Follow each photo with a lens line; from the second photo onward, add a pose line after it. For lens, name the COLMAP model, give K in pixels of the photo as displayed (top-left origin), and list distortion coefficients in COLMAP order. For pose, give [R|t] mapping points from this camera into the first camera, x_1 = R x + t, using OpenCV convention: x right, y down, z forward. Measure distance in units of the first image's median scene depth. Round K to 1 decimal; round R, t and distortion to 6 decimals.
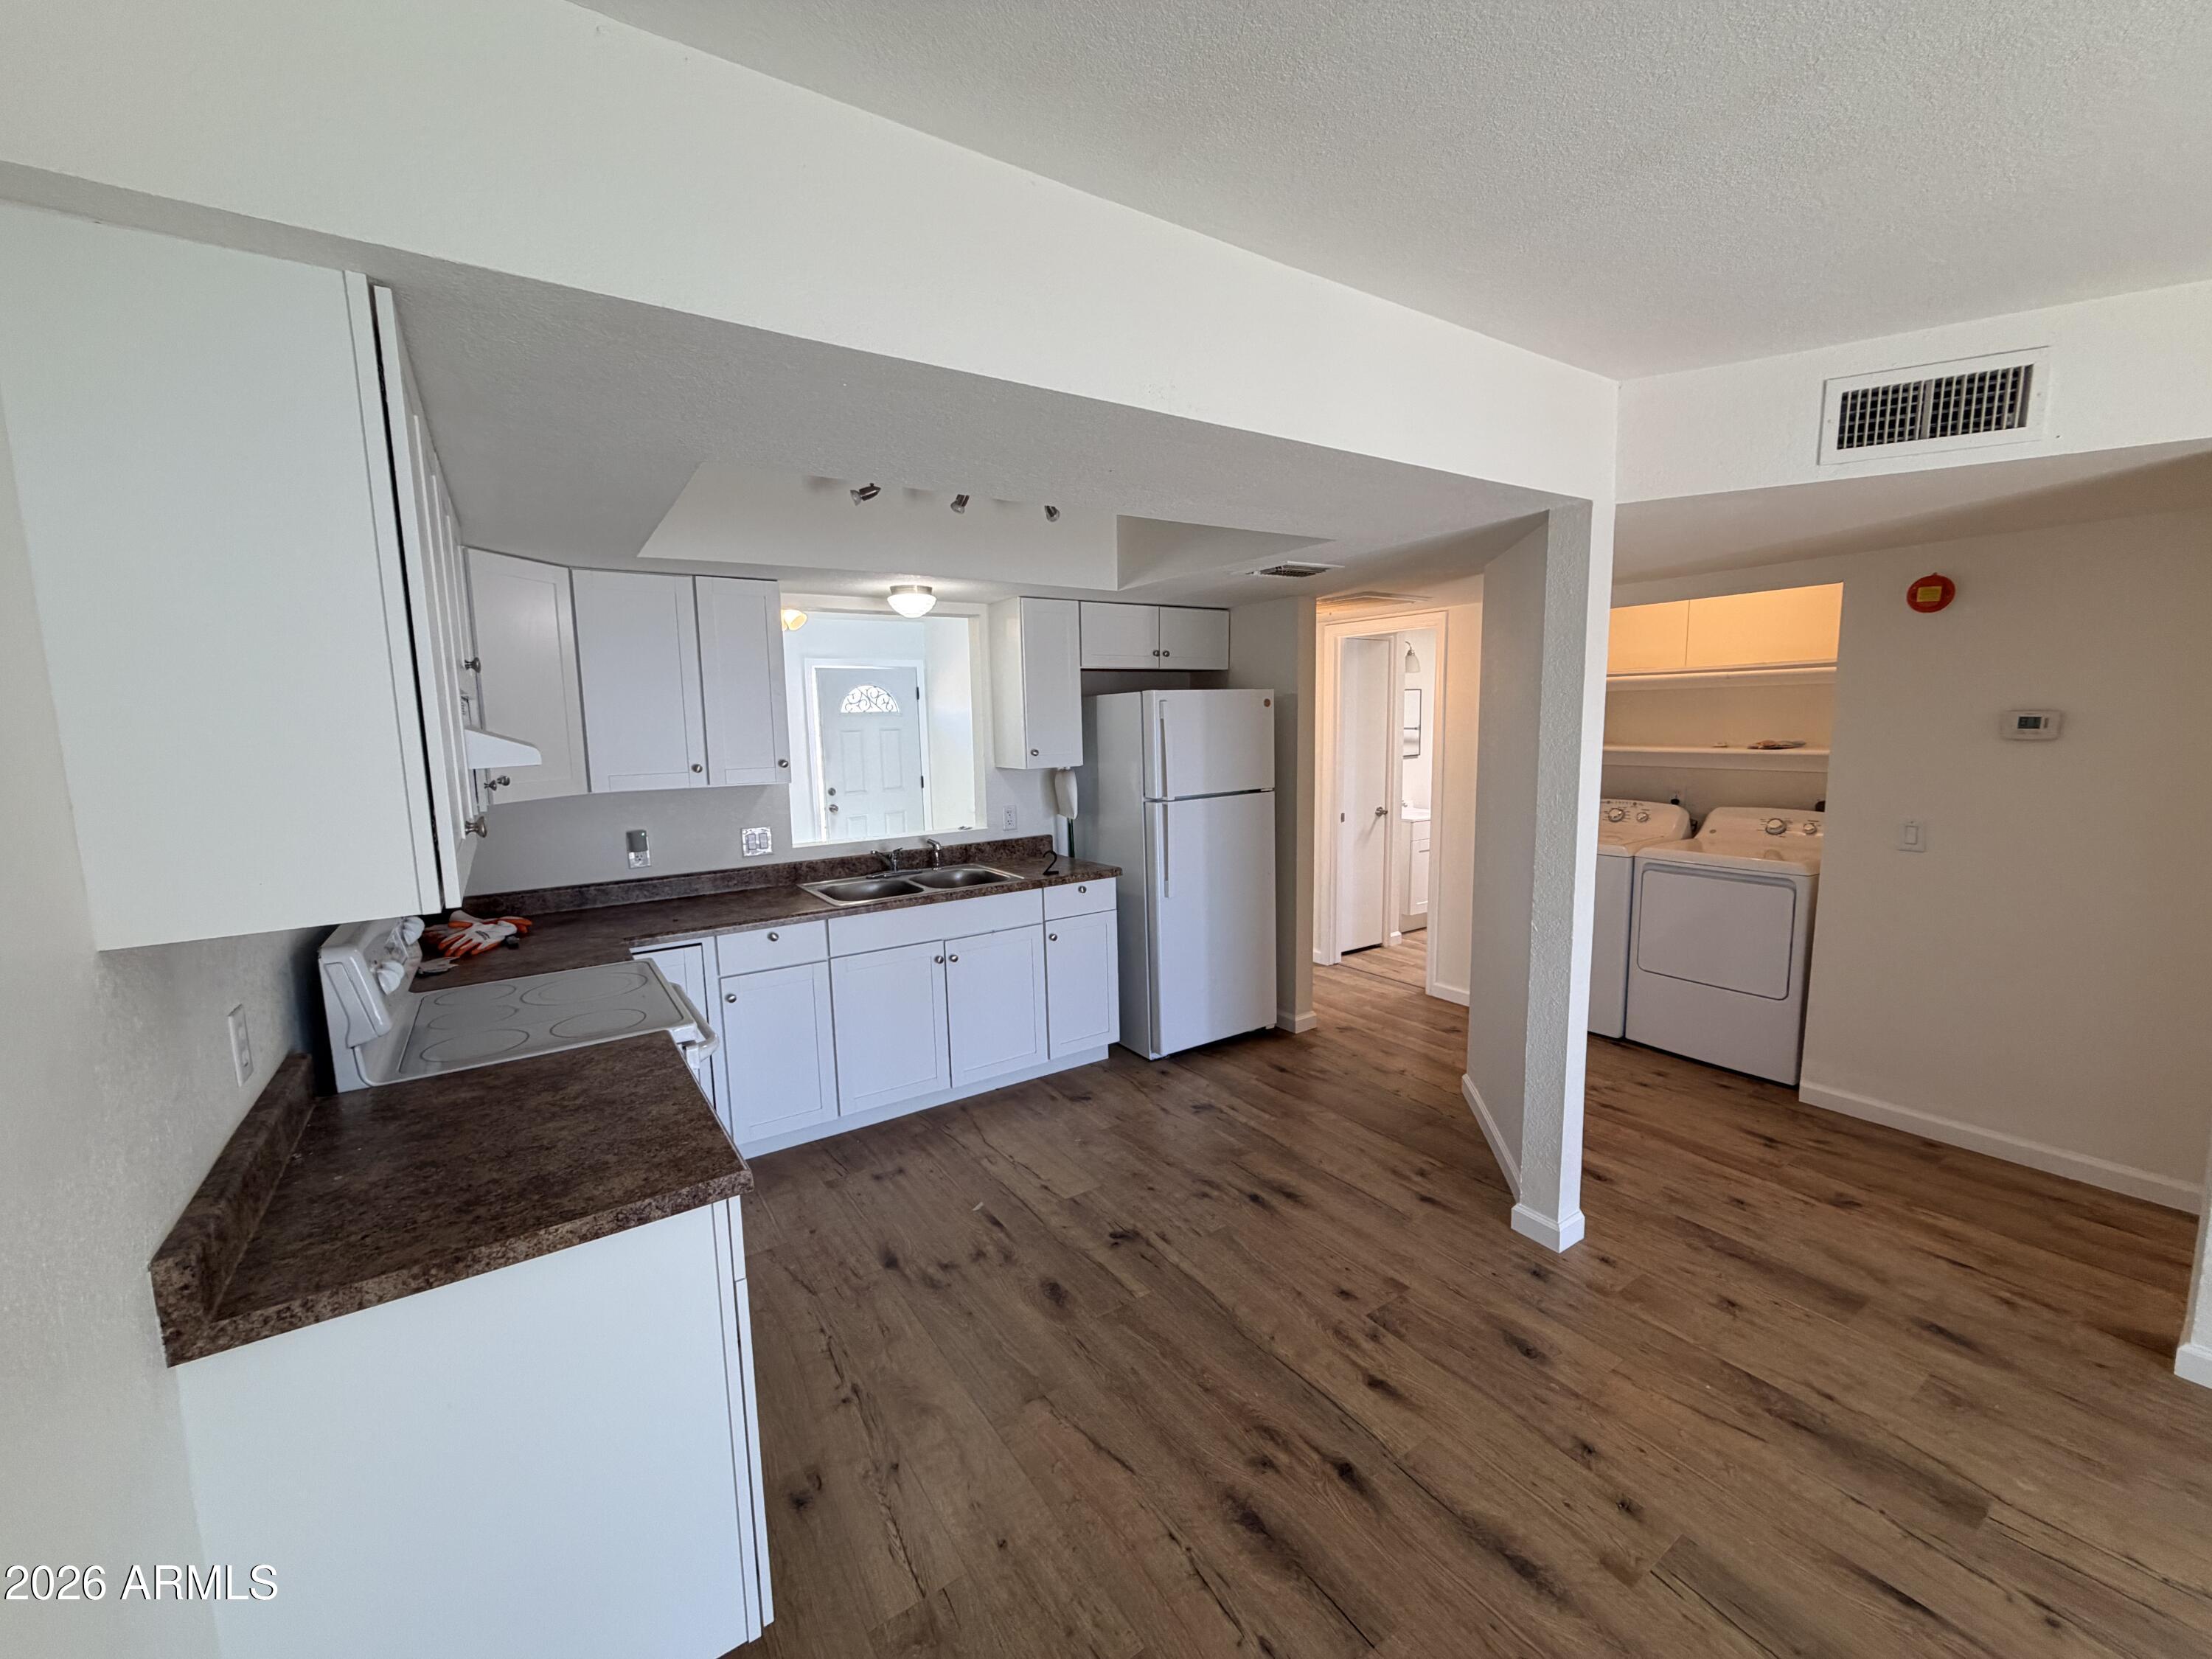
lens RADIAL K [[885.2, 0, 1099.5], [0, 885.2, 831.5], [0, 0, 1]] dist [0.001767, 0.000334]
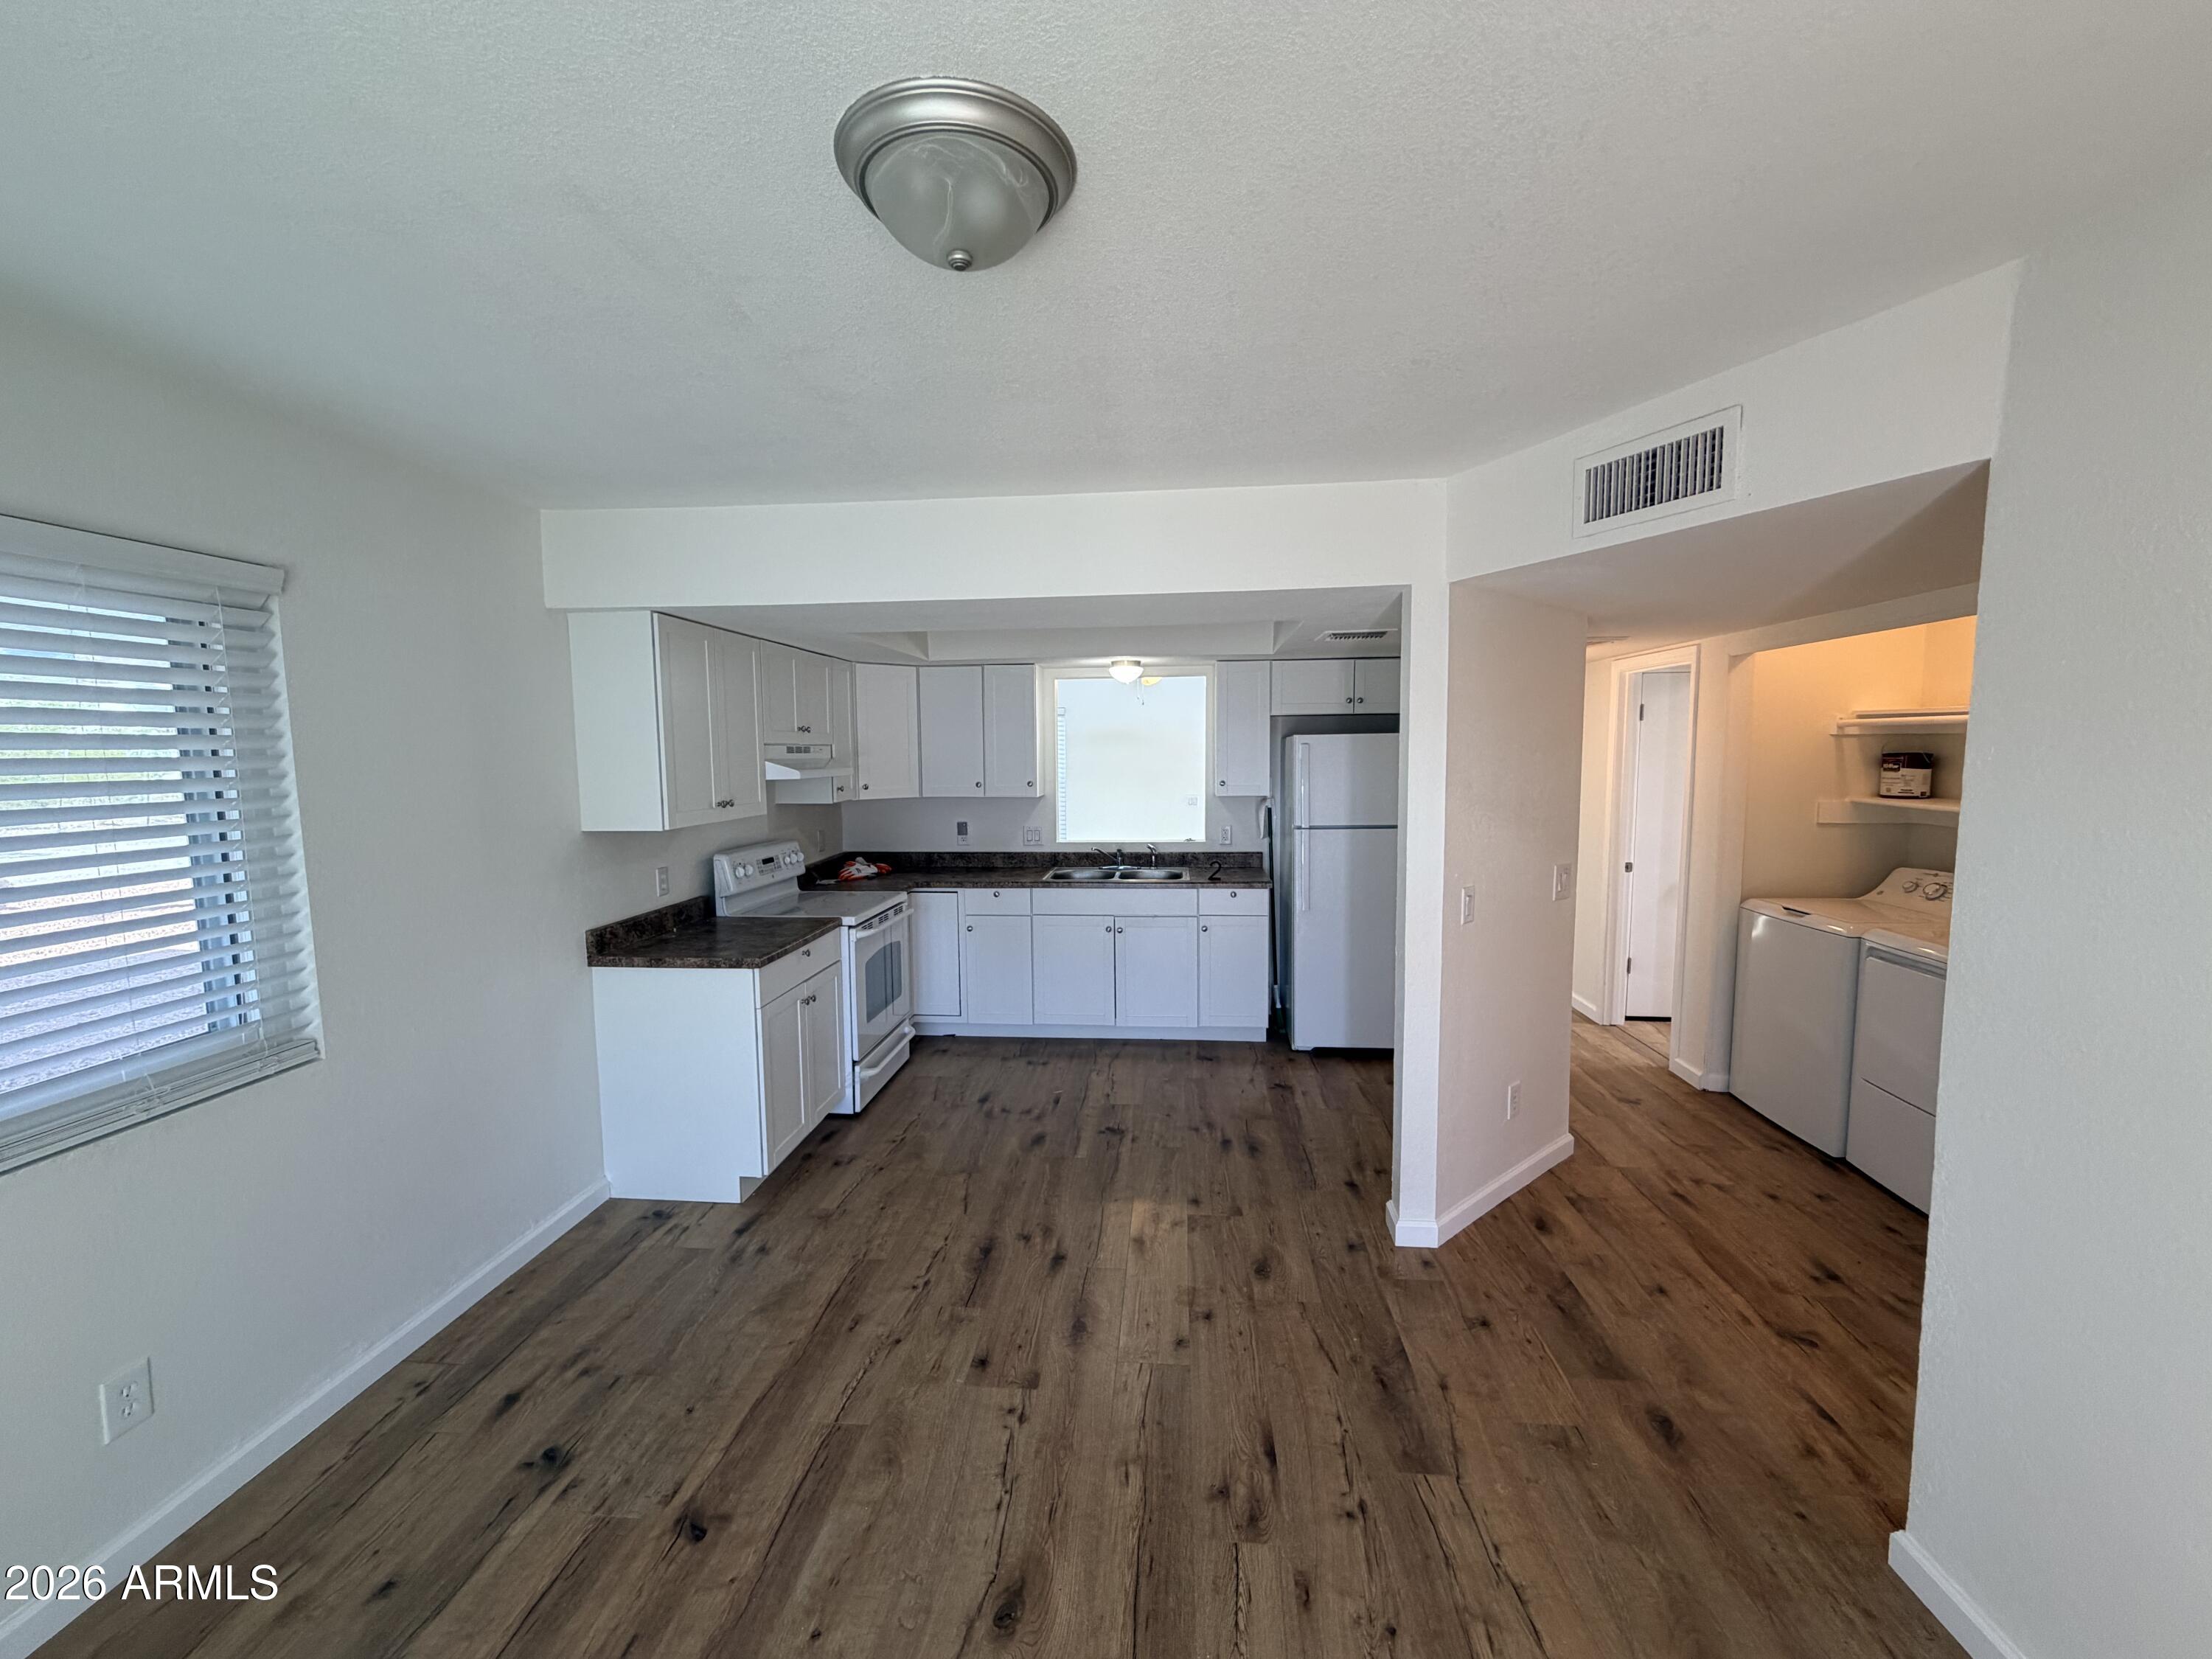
lens RADIAL K [[885.2, 0, 1094.3], [0, 885.2, 832.4], [0, 0, 1]] dist [0.001767, 0.000334]
pose [[0.775853, 0.072077, -0.626783, 0.884657], [-0.087823, 0.996119, 0.005838, -0.017071], [0.624771, 0.050517, 0.779172, -0.134862]]
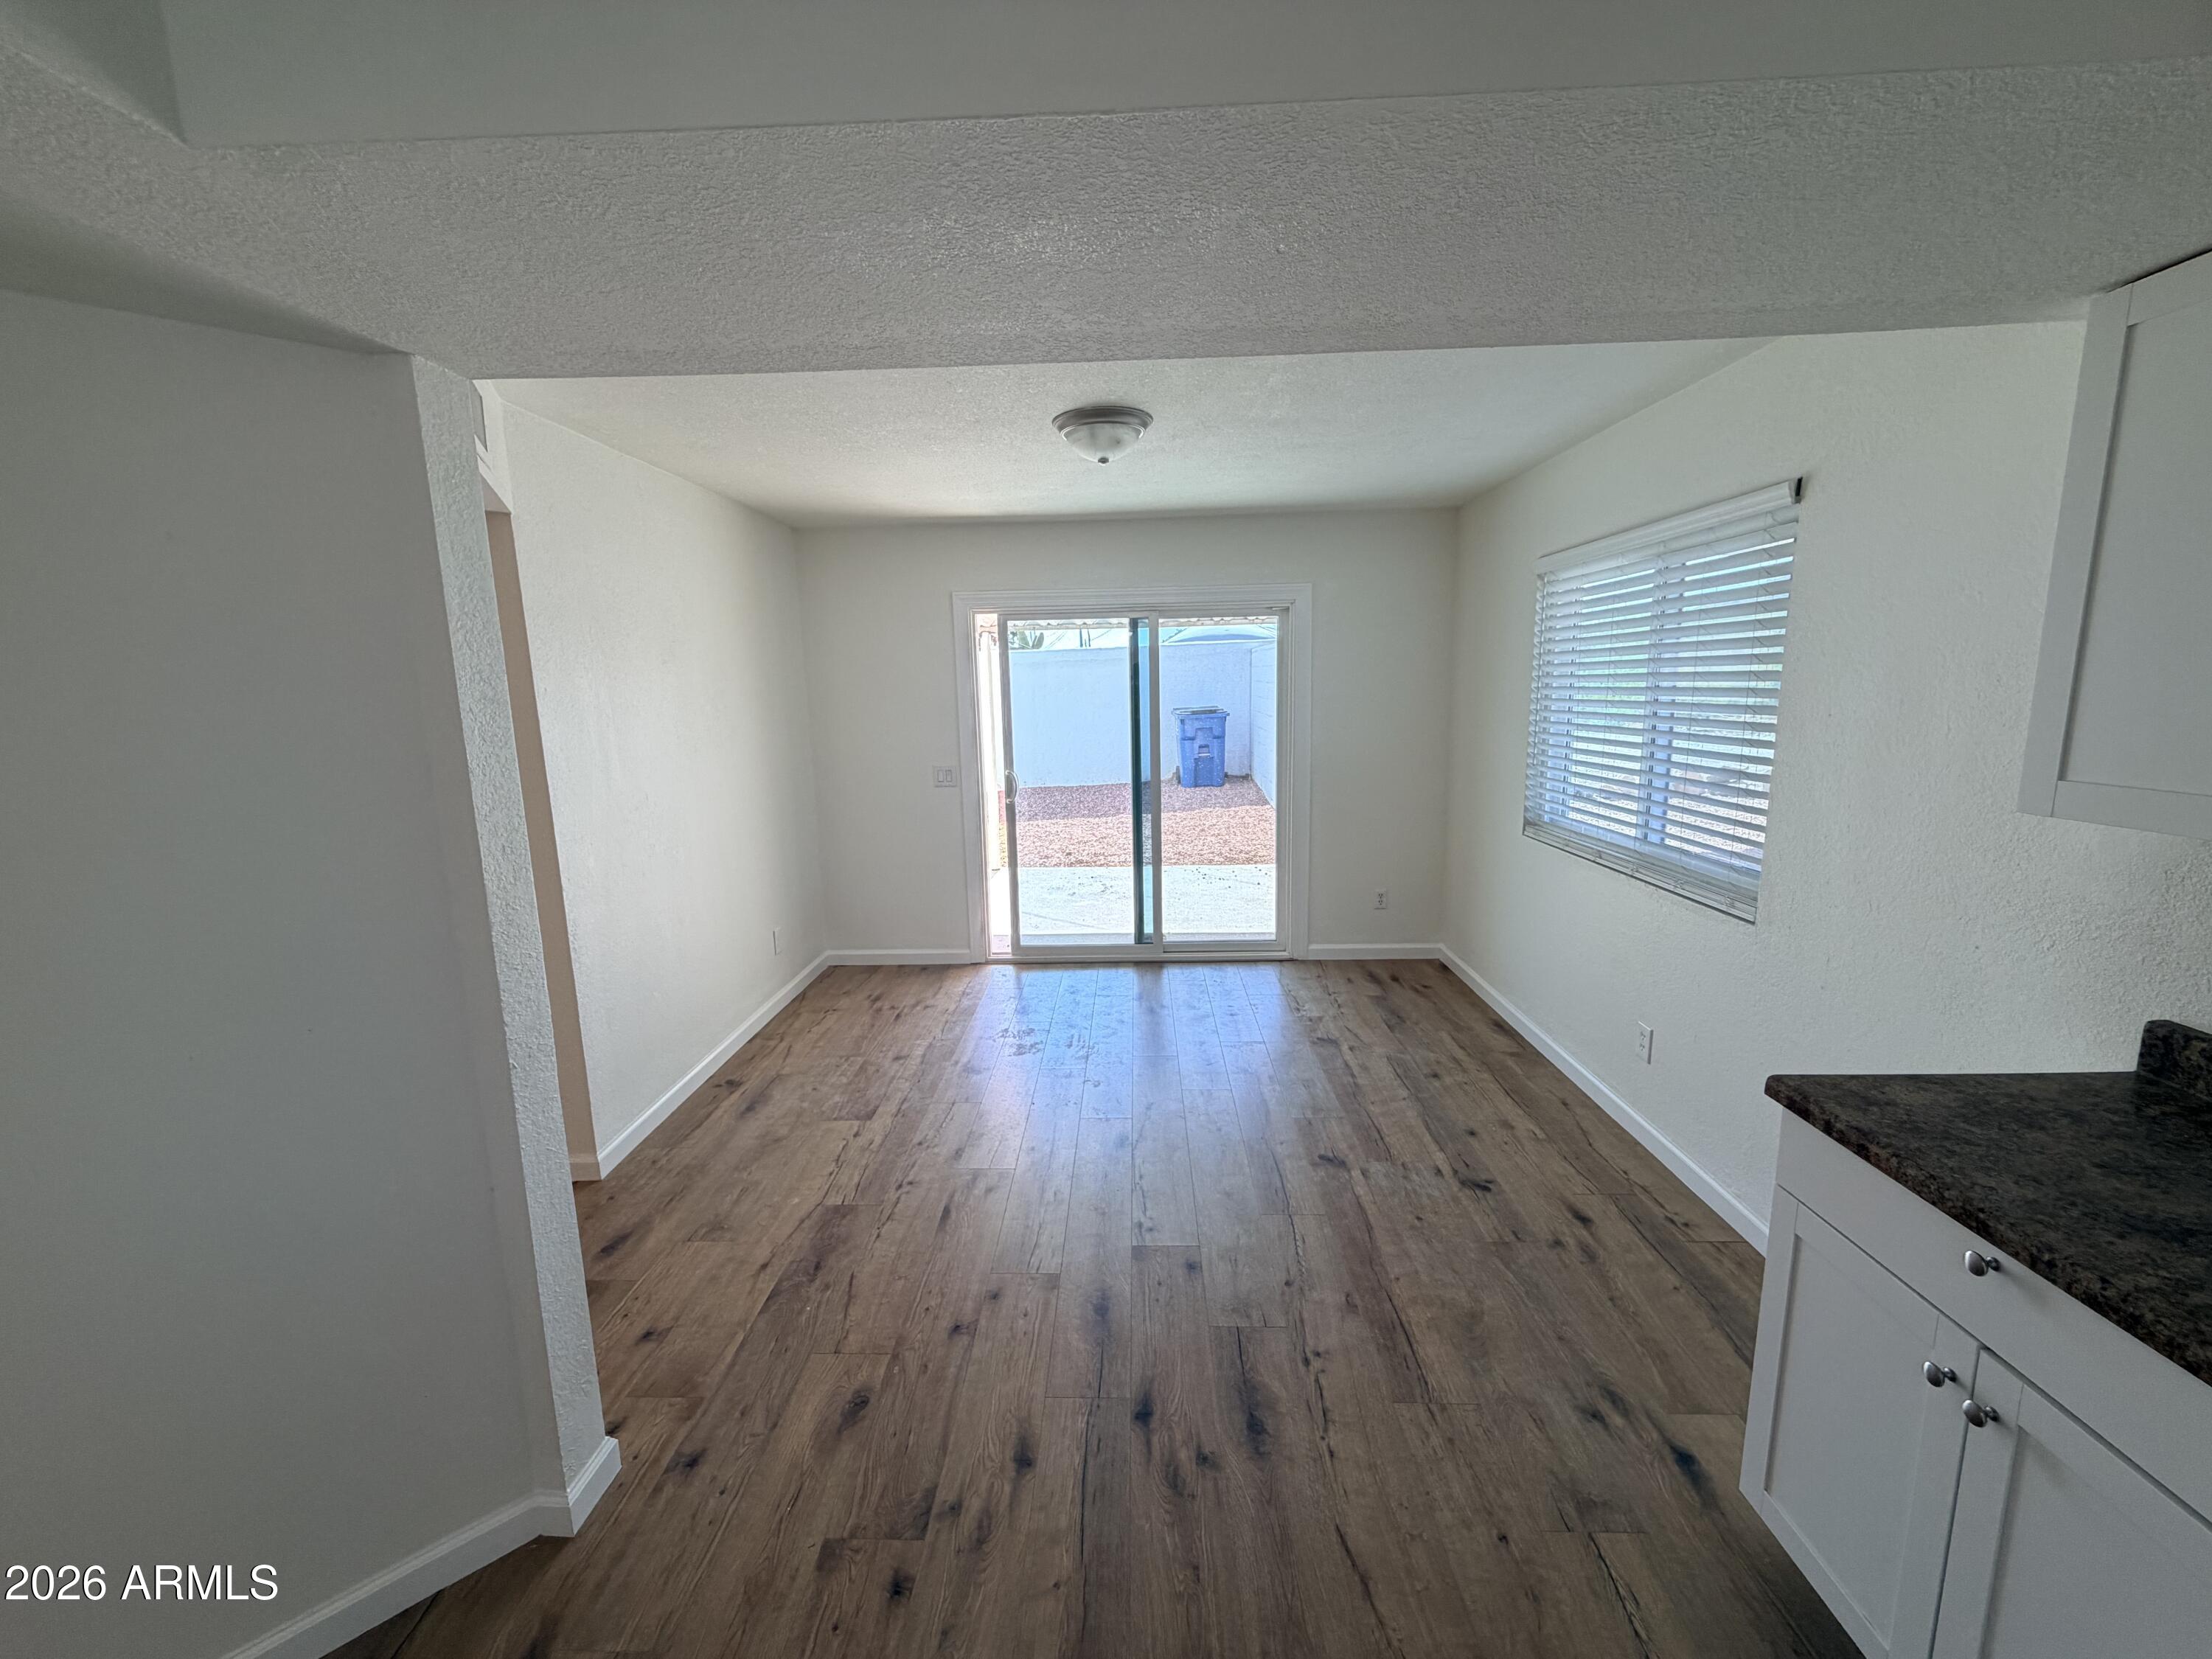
lens RADIAL K [[885.2, 0, 1102.5], [0, 885.2, 831.5], [0, 0, 1]] dist [0.001767, 0.000334]
pose [[-0.811151, -0.059226, 0.581830, -0.181045], [0.115454, 0.959064, 0.258584, -0.155612], [-0.573327, 0.276925, -0.771108, 1.183962]]
